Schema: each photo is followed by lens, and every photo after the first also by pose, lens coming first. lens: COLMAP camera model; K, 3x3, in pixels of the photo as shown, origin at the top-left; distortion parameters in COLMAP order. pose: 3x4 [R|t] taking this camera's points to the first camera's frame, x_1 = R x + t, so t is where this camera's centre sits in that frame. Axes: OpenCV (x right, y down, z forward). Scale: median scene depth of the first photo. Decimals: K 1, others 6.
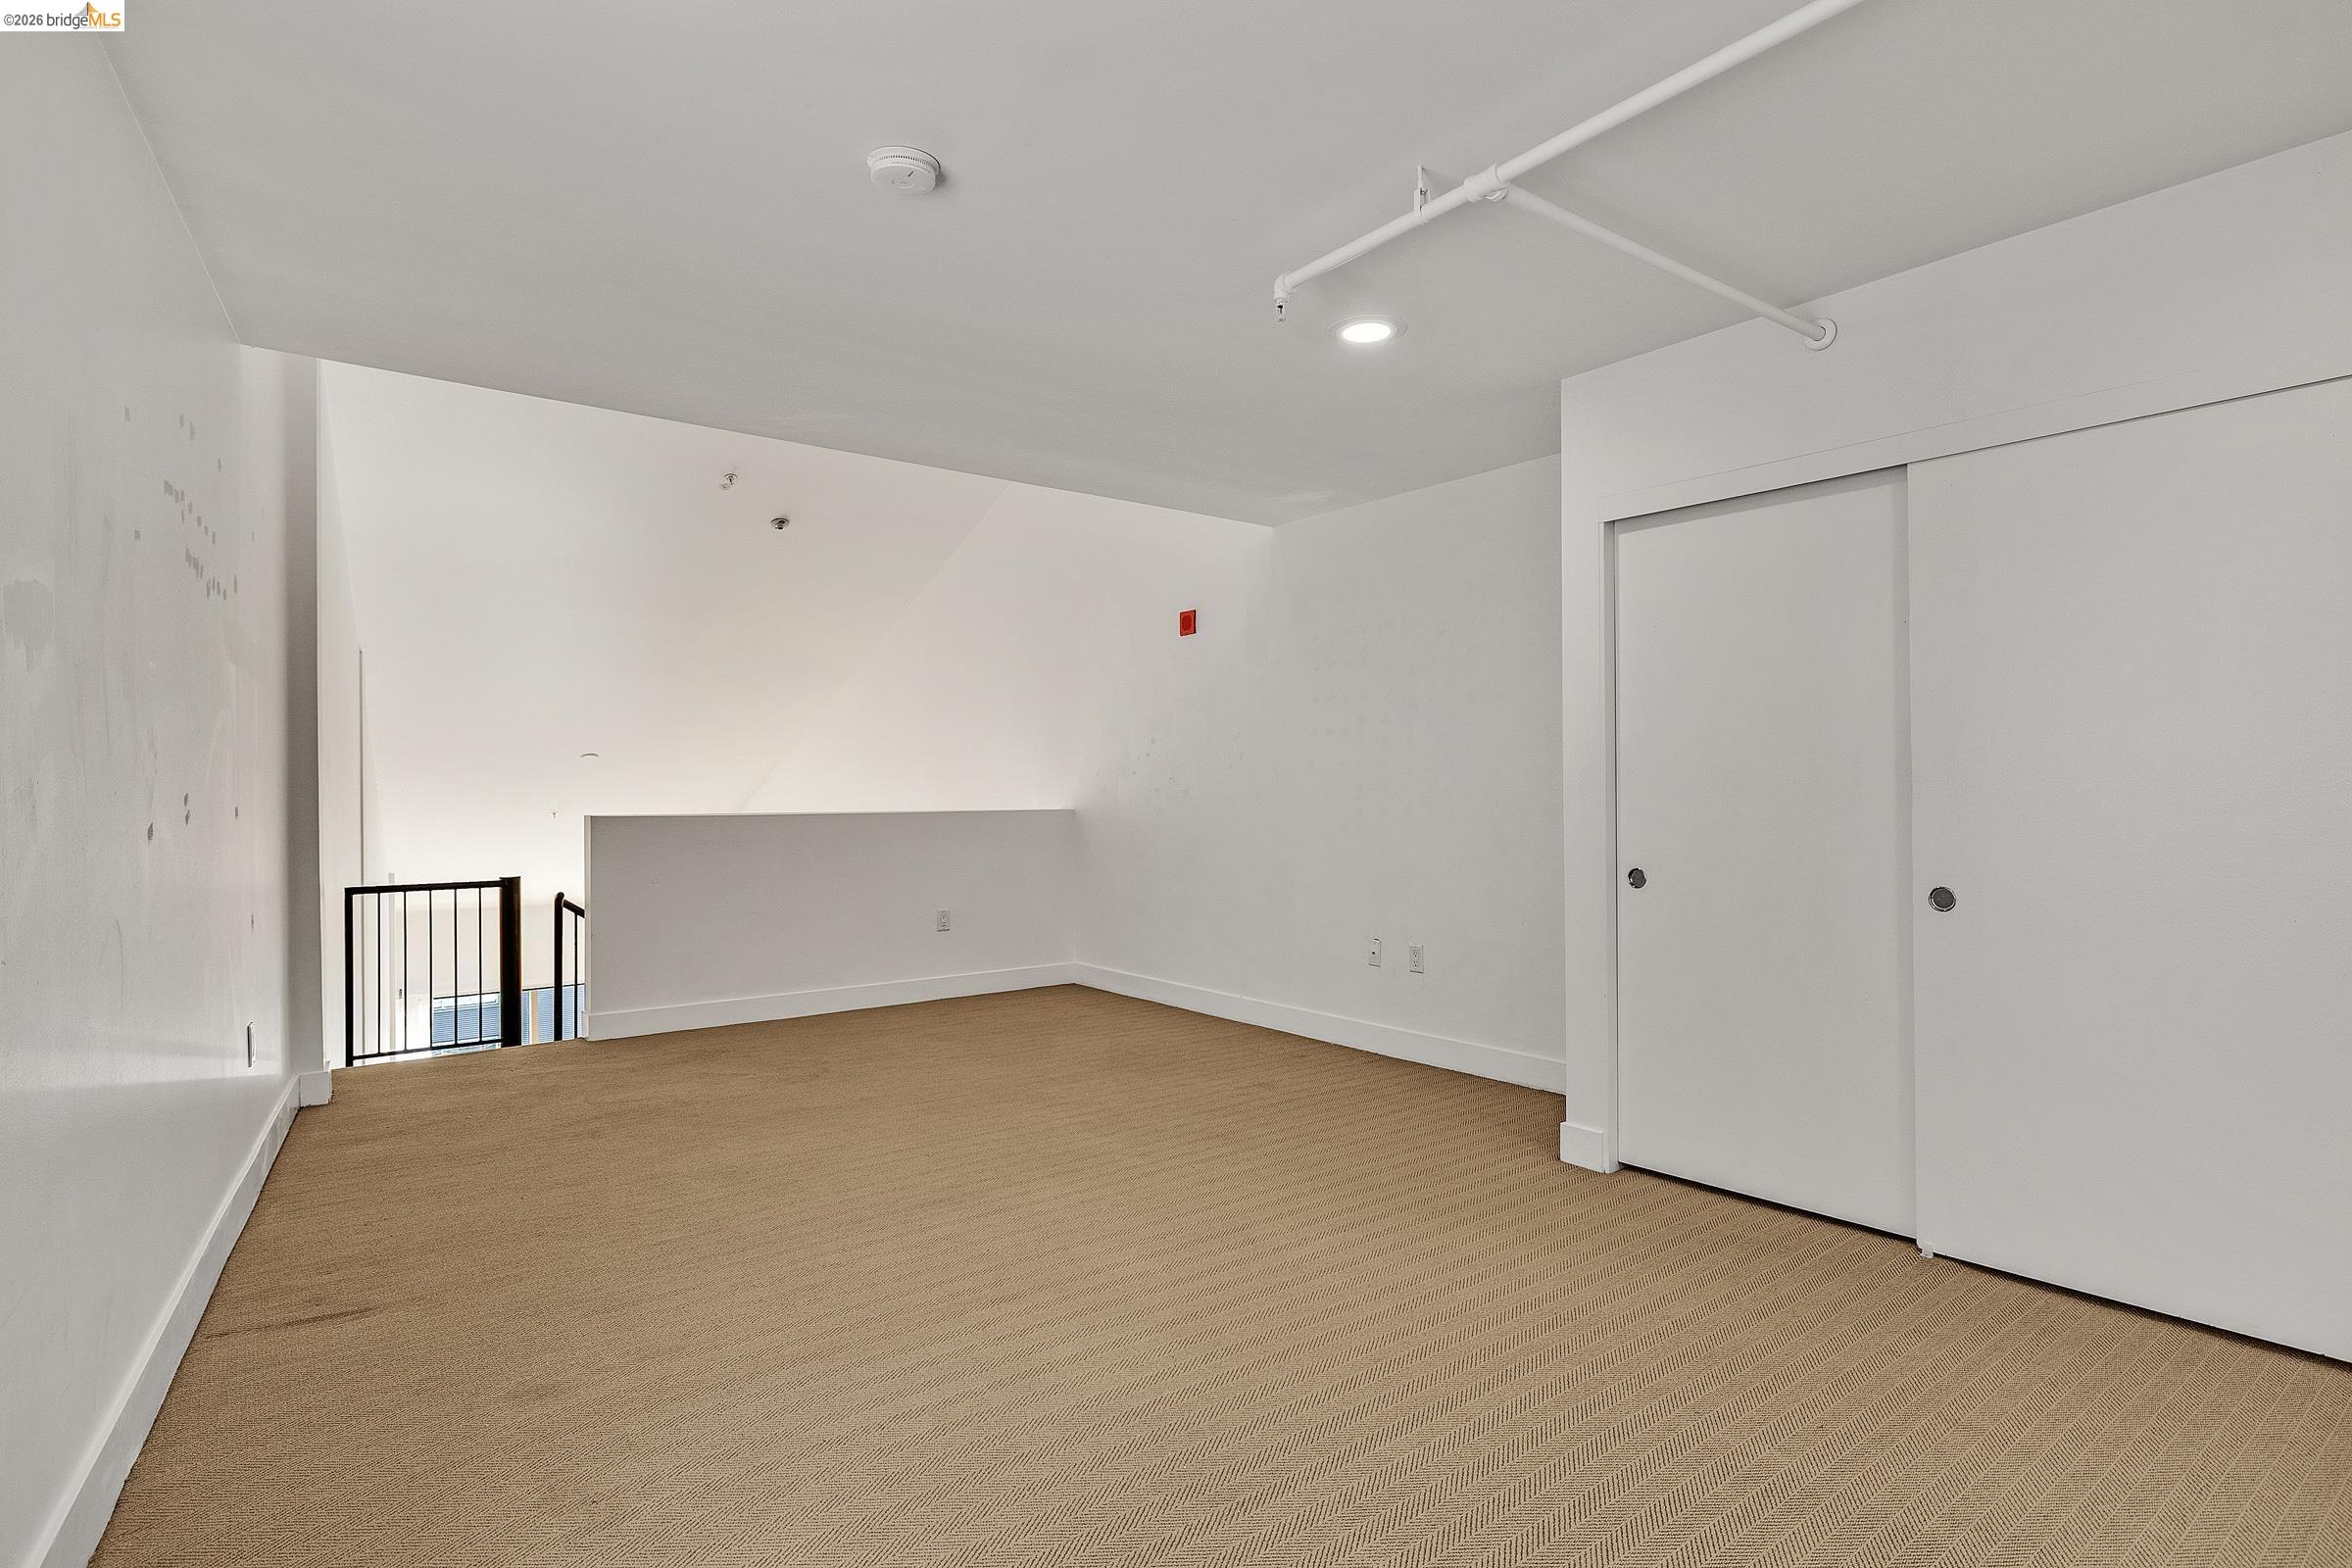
lens RADIAL K [[1195.8, 0, 1187.7], [0, 1195.8, 786.1], [0, 0, 1]] dist [0.000470, 0.001038]
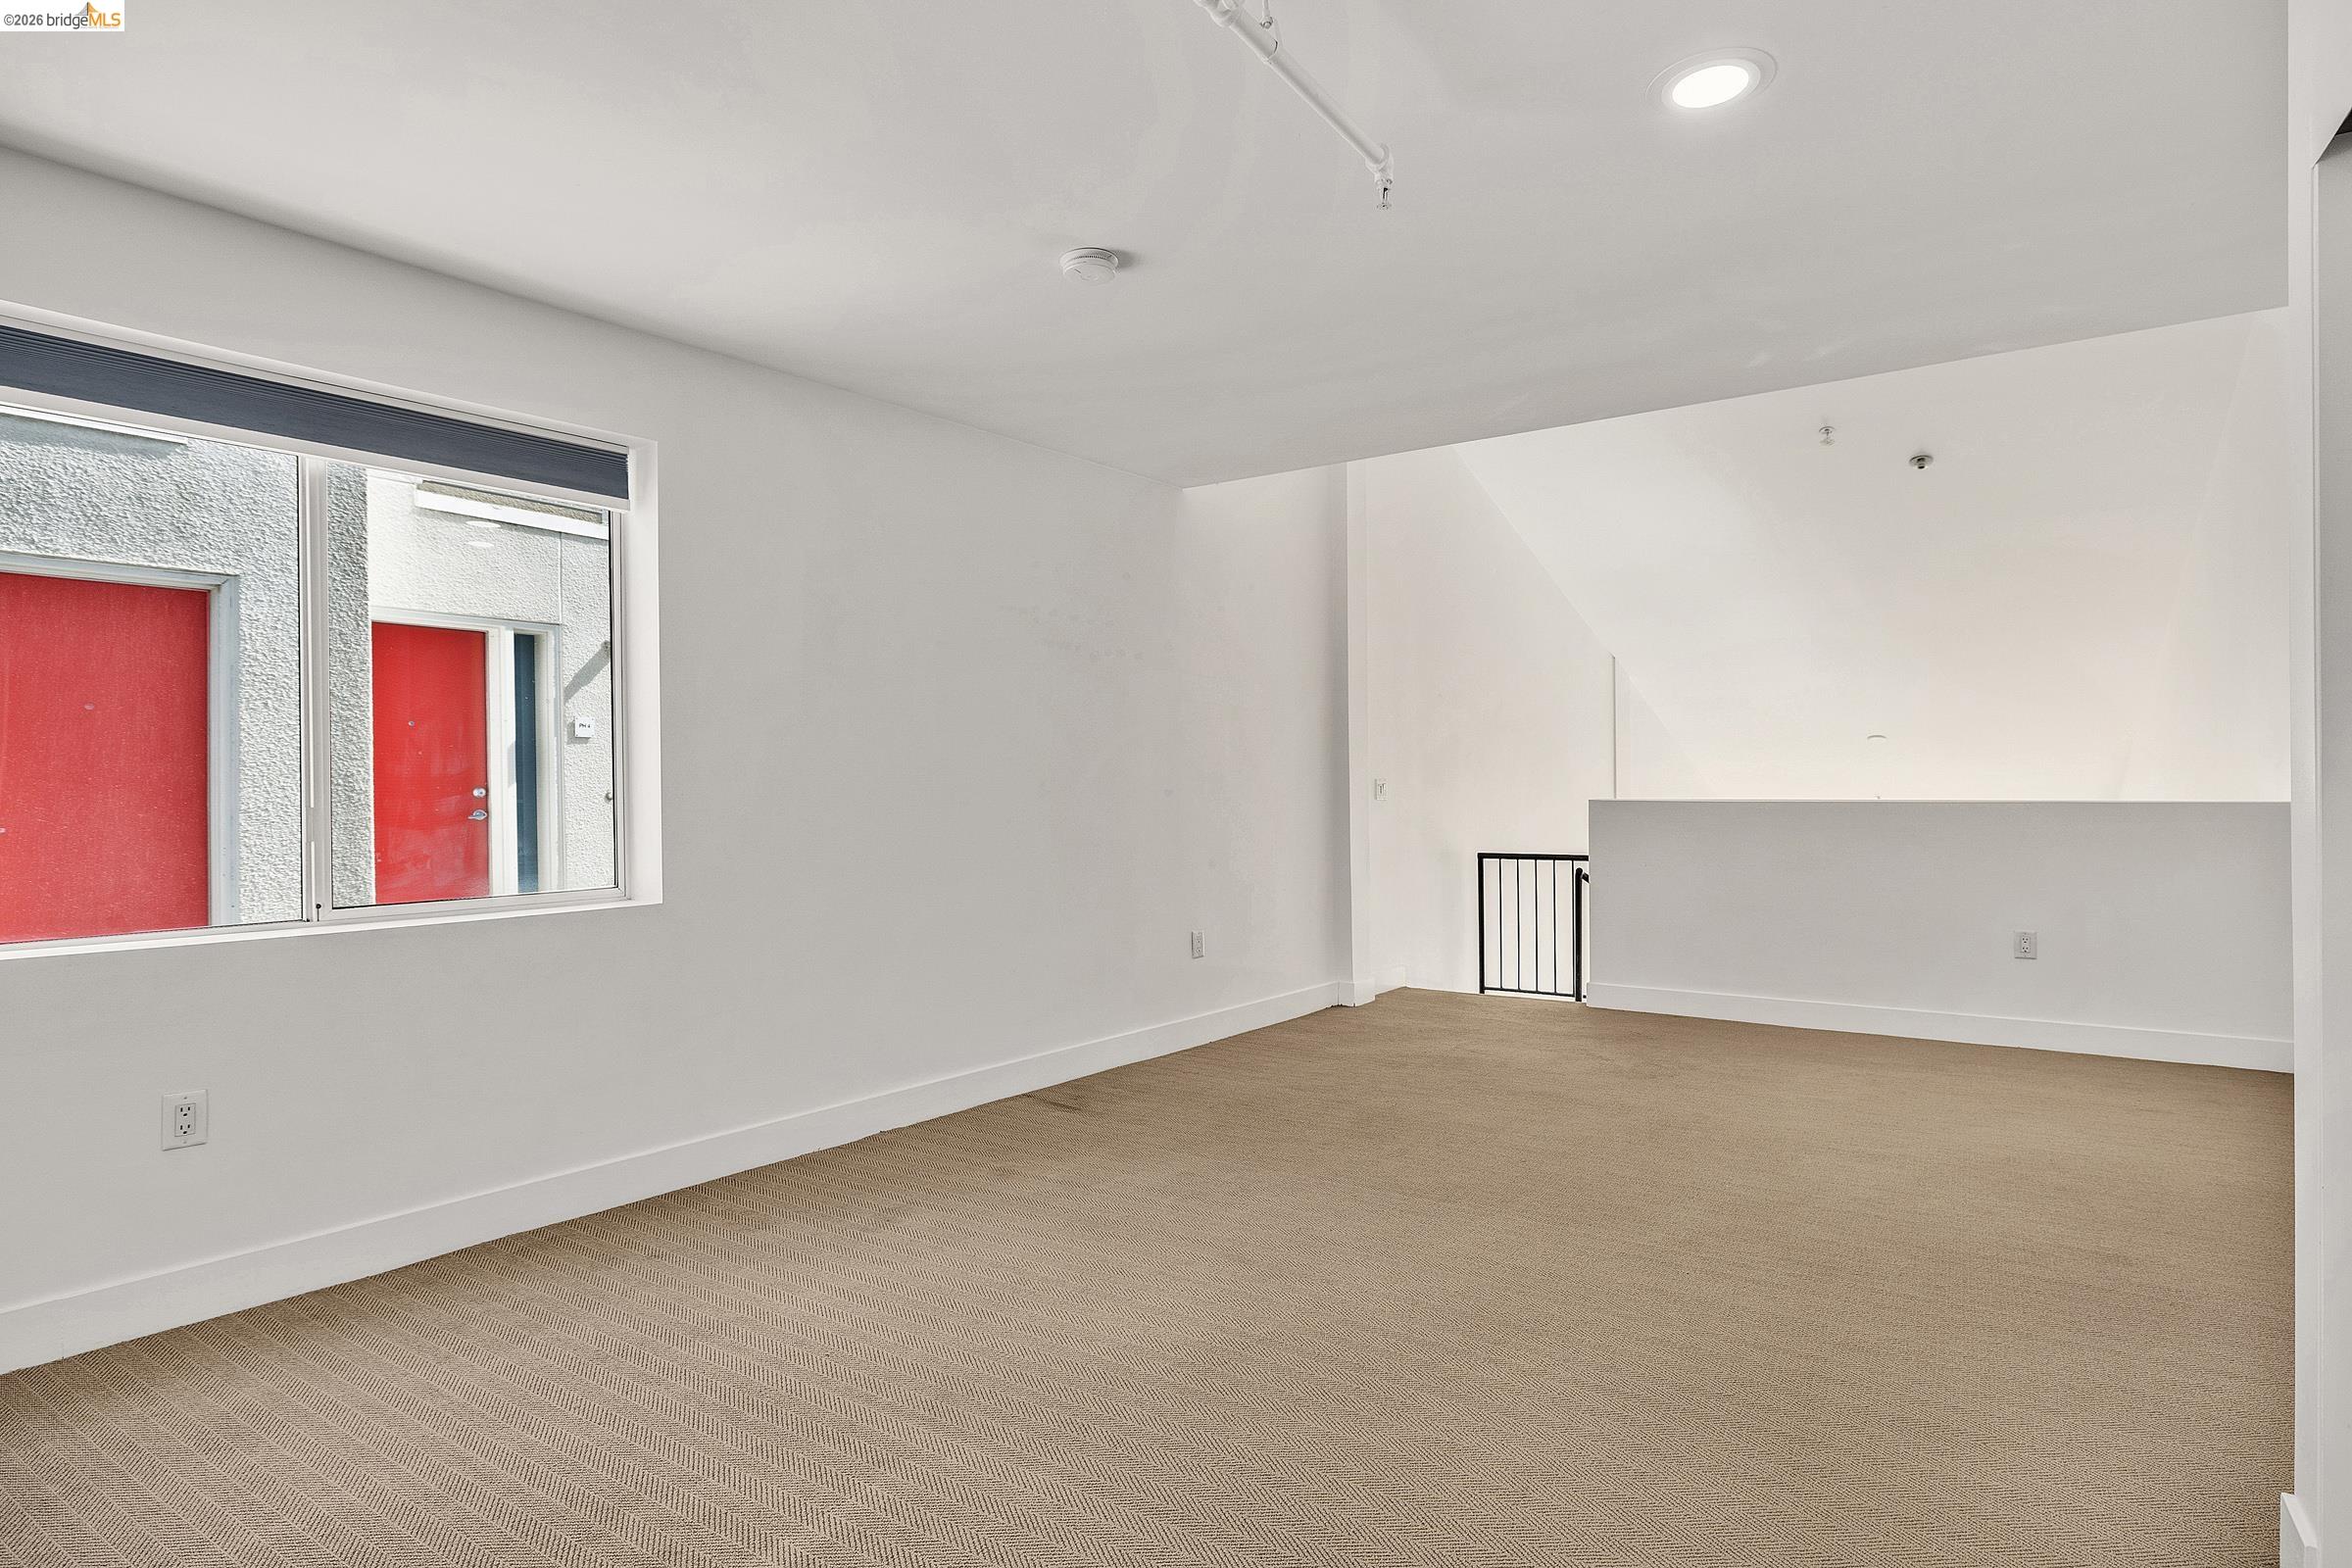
lens RADIAL K [[1195.8, 0, 1188.5], [0, 1195.8, 787.5], [0, 0, 1]] dist [0.000470, 0.001038]
pose [[0.331842, 0.006189, -0.943315, 0.389397], [0.008549, 0.999918, 0.009568, 0.001010], [0.943296, -0.011239, 0.331762, 0.288955]]
